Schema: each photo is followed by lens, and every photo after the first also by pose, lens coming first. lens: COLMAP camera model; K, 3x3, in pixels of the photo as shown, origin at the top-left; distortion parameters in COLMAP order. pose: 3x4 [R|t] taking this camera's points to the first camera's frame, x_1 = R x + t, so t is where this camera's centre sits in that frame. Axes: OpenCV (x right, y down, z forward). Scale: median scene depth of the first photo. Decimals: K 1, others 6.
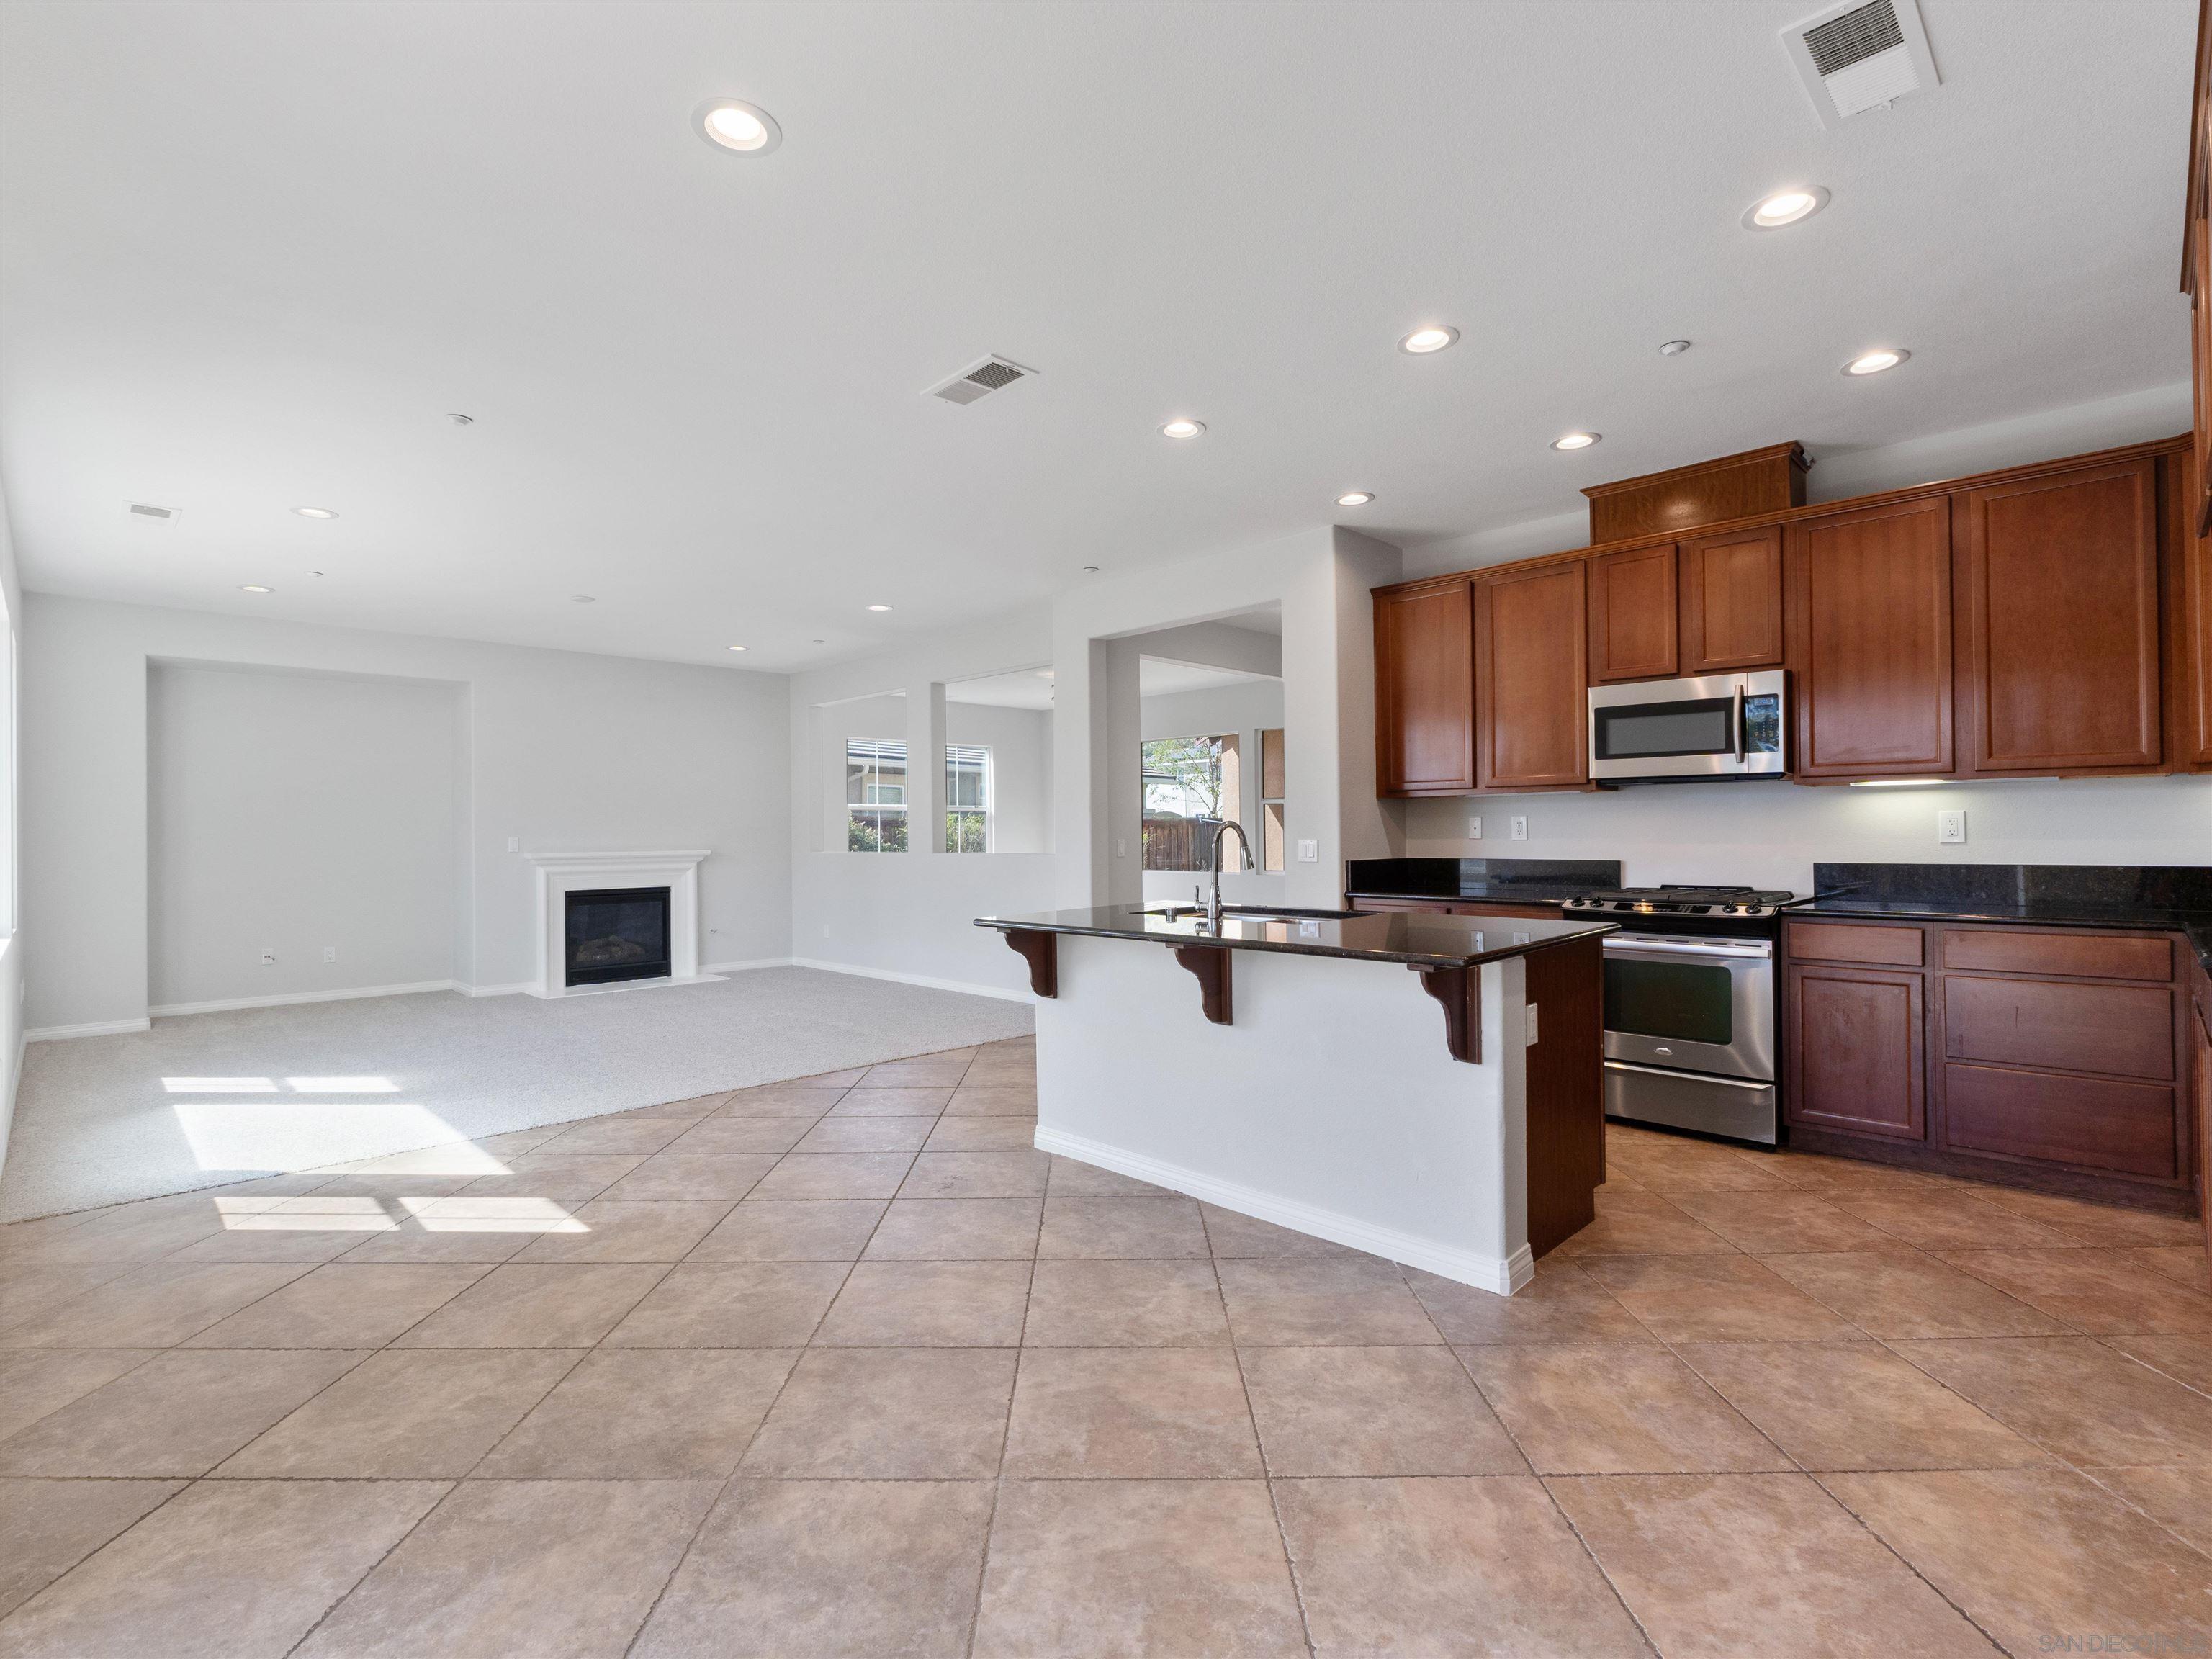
lens RADIAL K [[1047.9, 0, 1090.9], [0, 1047.9, 822.1], [0, 0, 1]] dist [-0.008694, 0.000513]
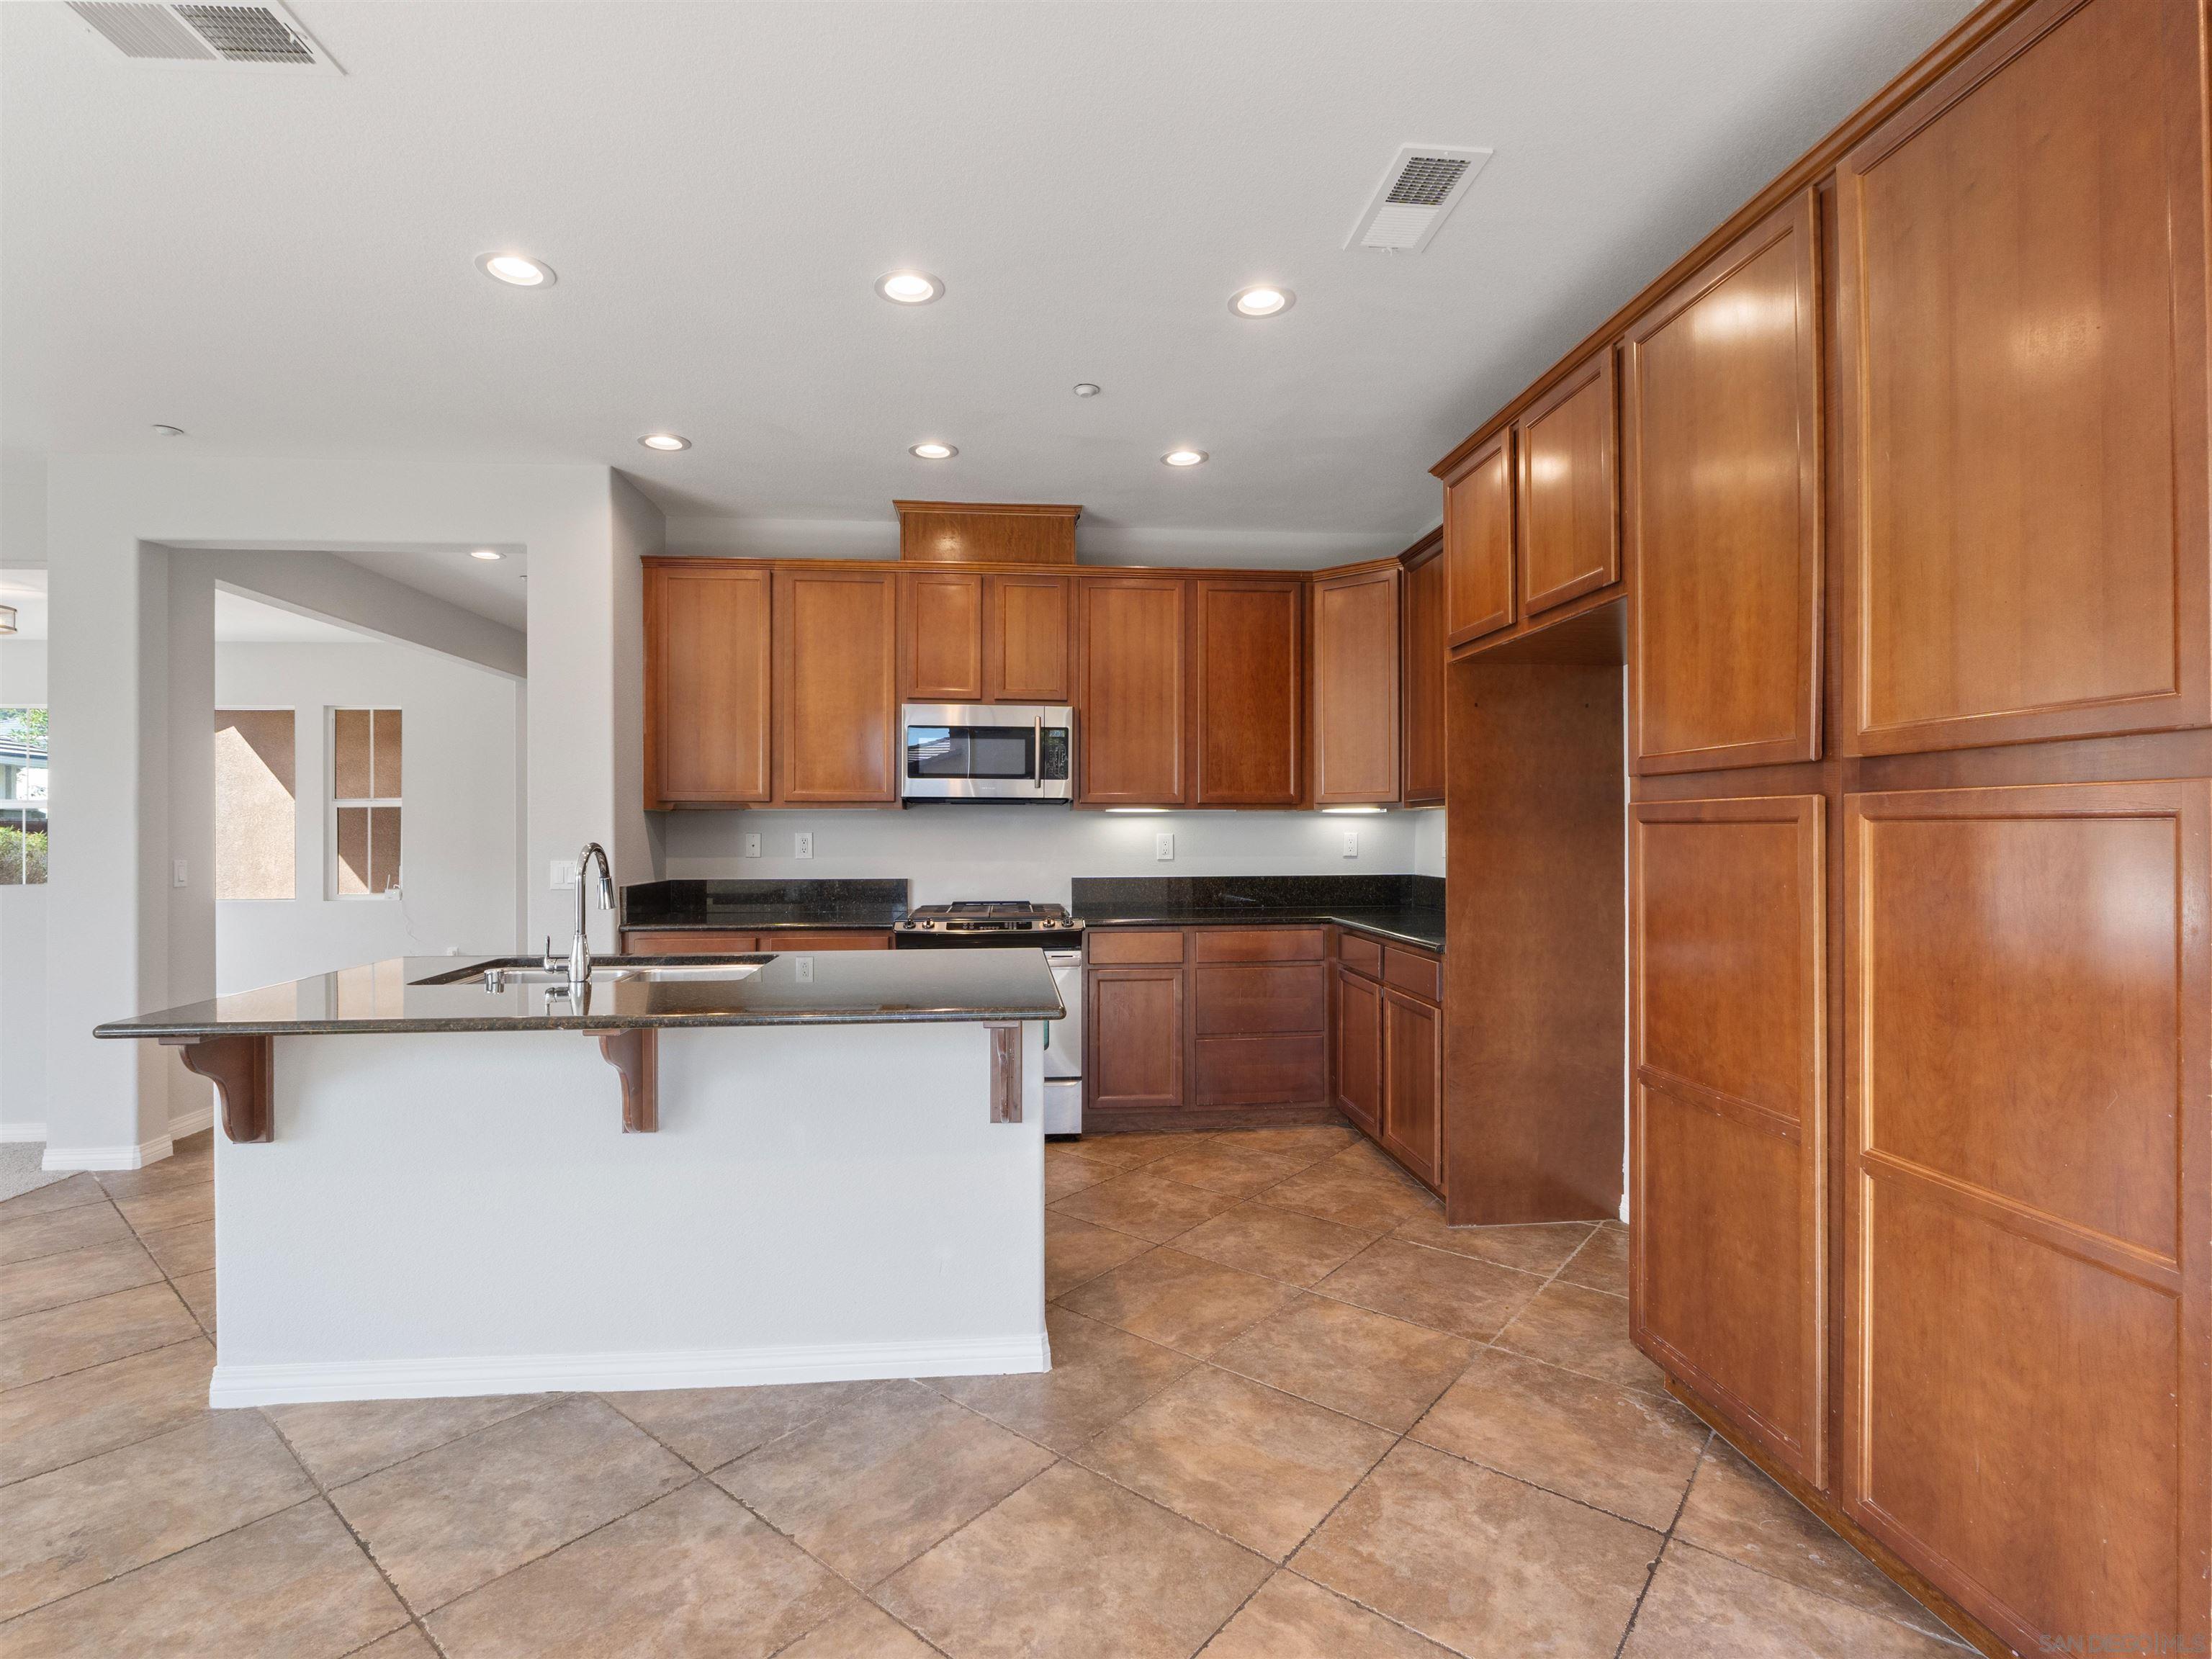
lens RADIAL K [[1057.1, 0, 1098.5], [0, 1057.1, 826.0], [0, 0, 1]] dist [-0.004819, -0.000590]
pose [[0.632308, 0.012117, 0.774622, -0.222198], [-0.010622, 0.999919, -0.006971, -0.011559], [-0.774644, -0.003820, 0.632386, 0.293258]]
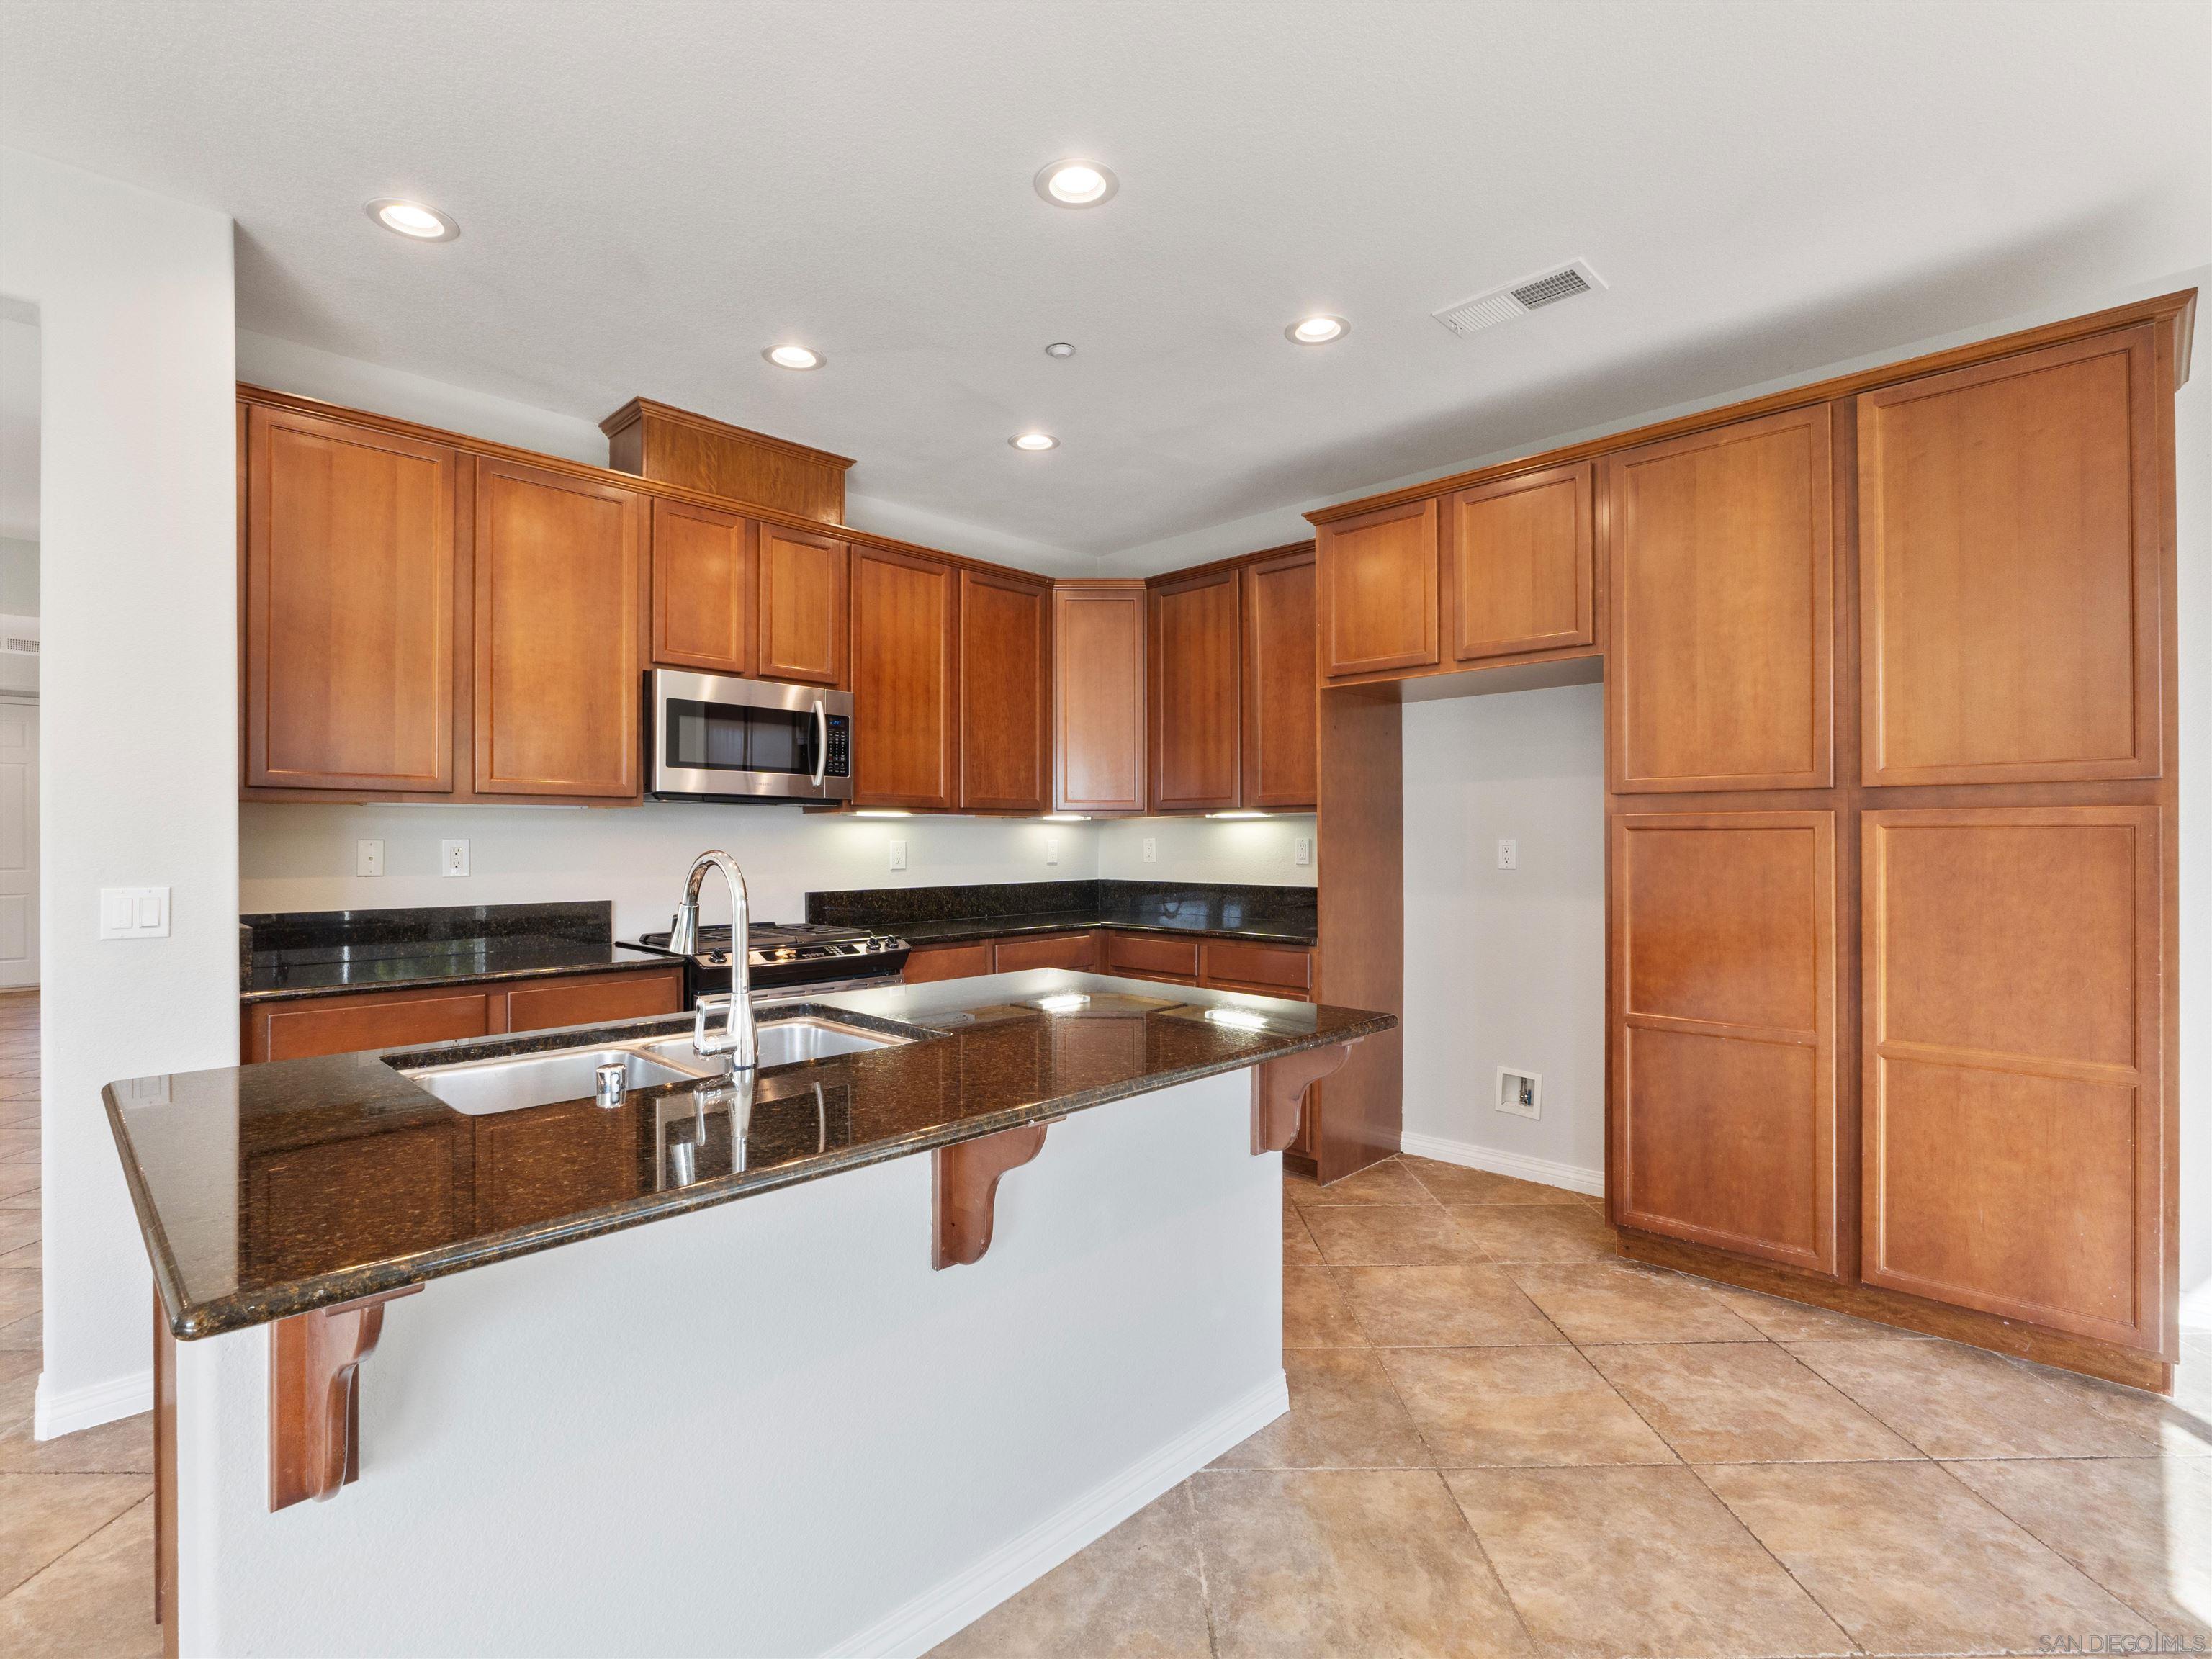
lens RADIAL K [[1056.7, 0, 1102.2], [0, 1056.7, 837.3], [0, 0, 1]] dist [-0.009001, -0.000272]
pose [[-0.021391, 0.012835, 0.999689, -0.355414], [-0.006556, 0.999894, -0.012978, -0.001363], [-0.999750, -0.006832, -0.021304, 0.890902]]
